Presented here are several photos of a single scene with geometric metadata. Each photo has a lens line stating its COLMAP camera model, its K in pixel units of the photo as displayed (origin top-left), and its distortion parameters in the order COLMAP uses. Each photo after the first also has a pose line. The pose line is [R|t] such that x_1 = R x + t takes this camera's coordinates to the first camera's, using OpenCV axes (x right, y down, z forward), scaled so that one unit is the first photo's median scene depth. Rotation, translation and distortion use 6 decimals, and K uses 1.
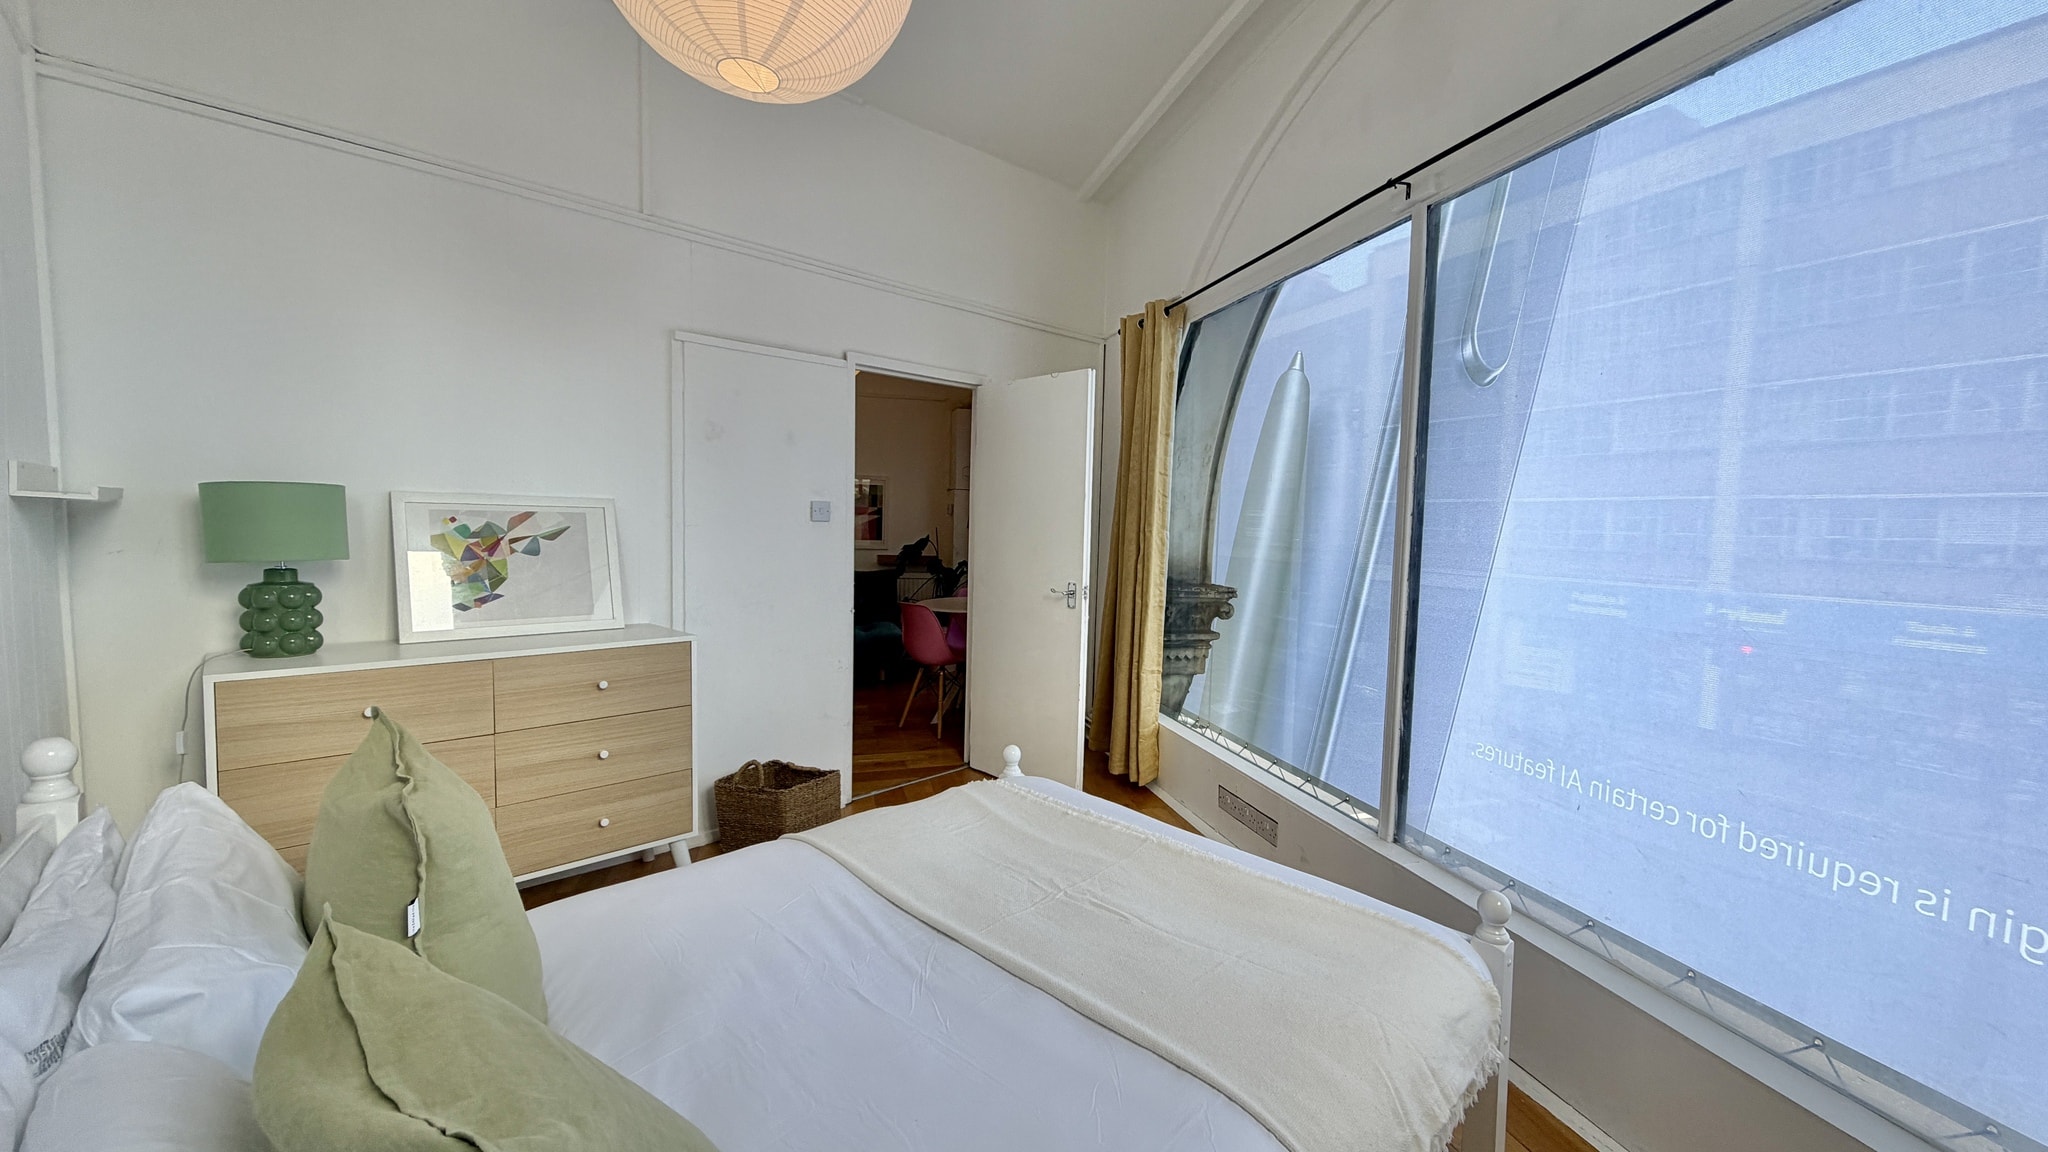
lens RADIAL K [[817.5, 0, 1020.0], [0, 817.5, 571.7], [0, 0, 1]] dist [0.000437, -0.000043]
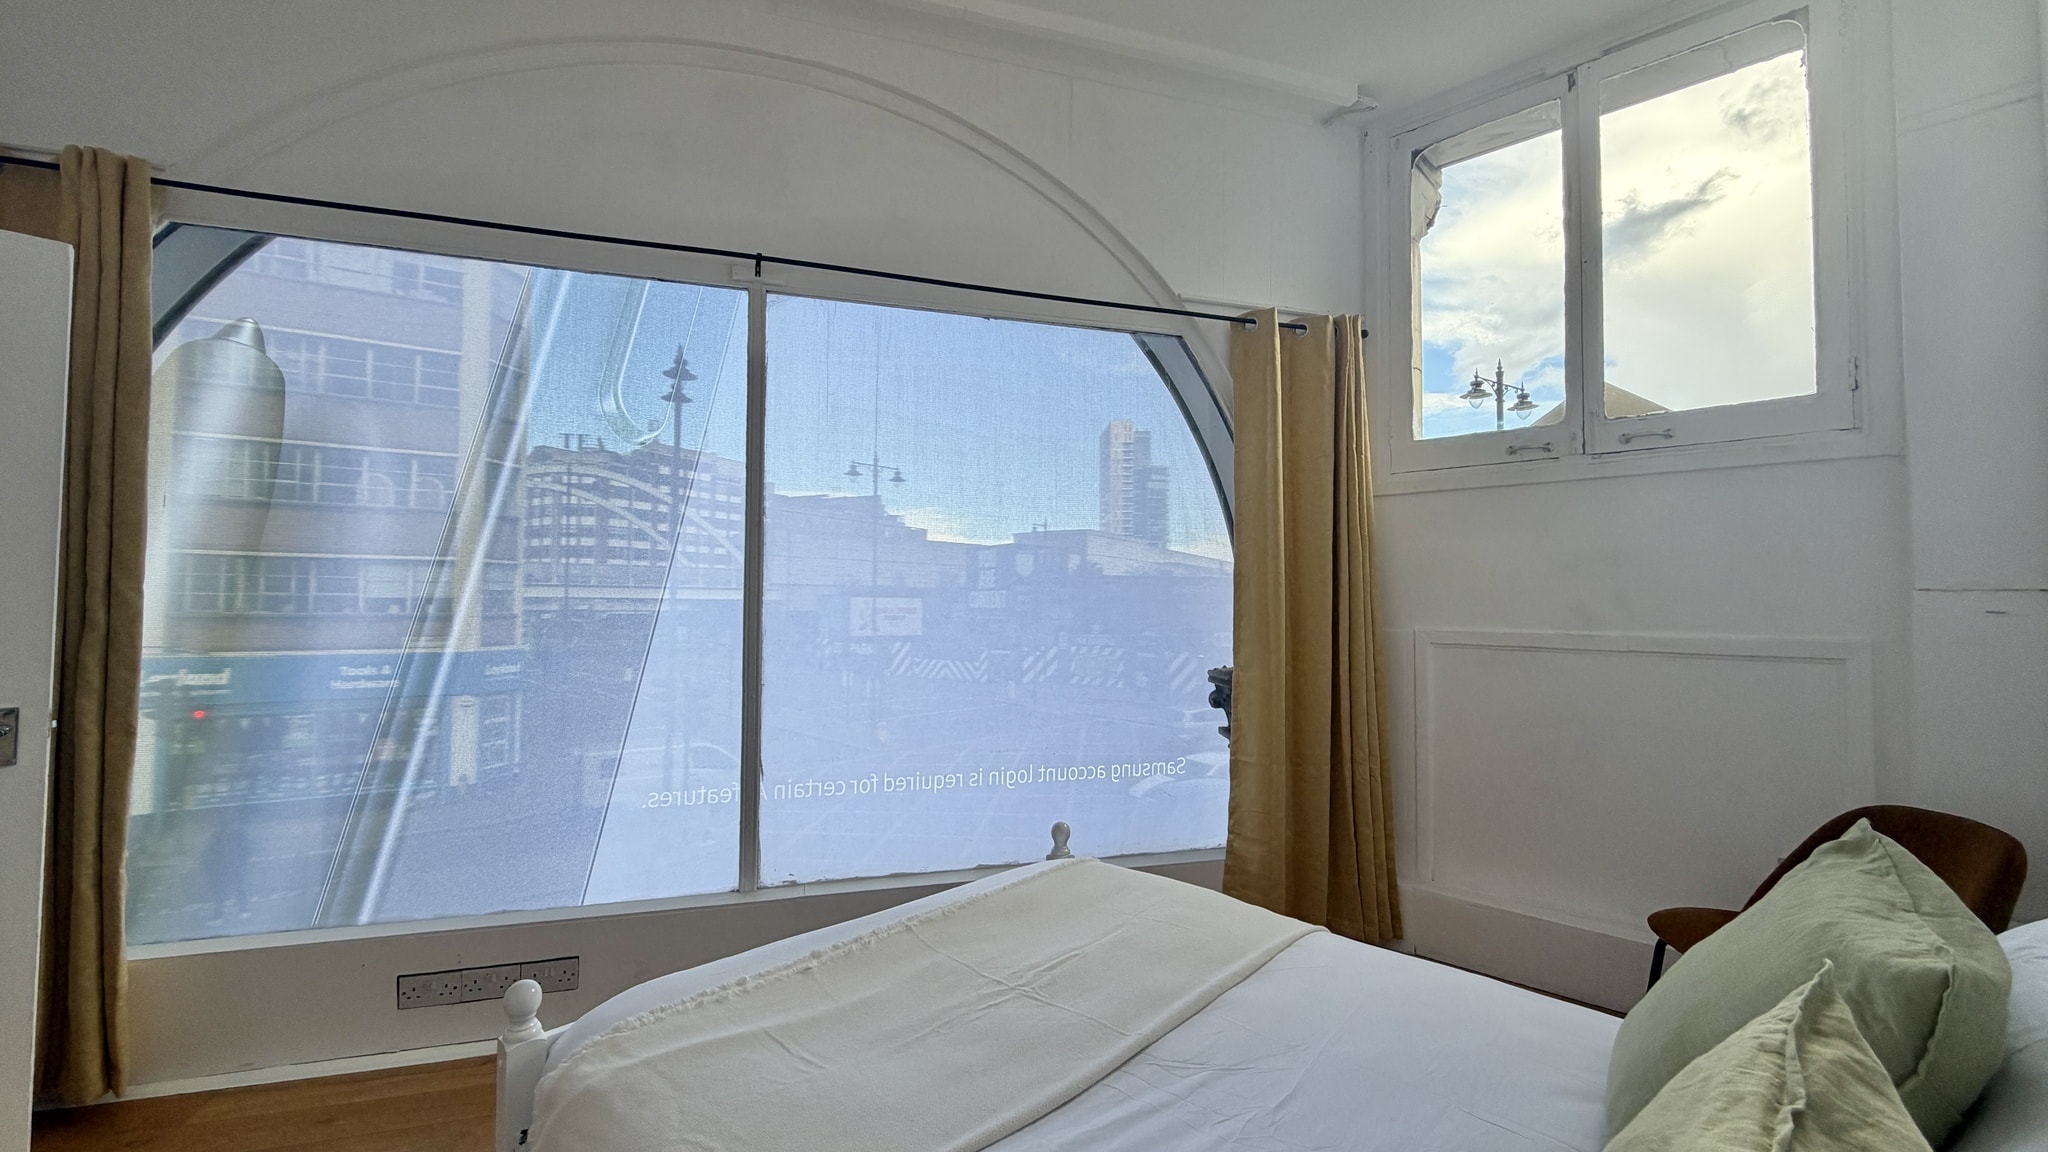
lens RADIAL K [[817.5, 0, 1020.0], [0, 817.5, 571.7], [0, 0, 1]] dist [0.000437, -0.000043]
pose [[-0.057082, 0.014276, 0.998267, -0.104085], [0.054710, 0.998440, -0.011151, -0.006510], [-0.996869, 0.053978, -0.057774, 0.125544]]
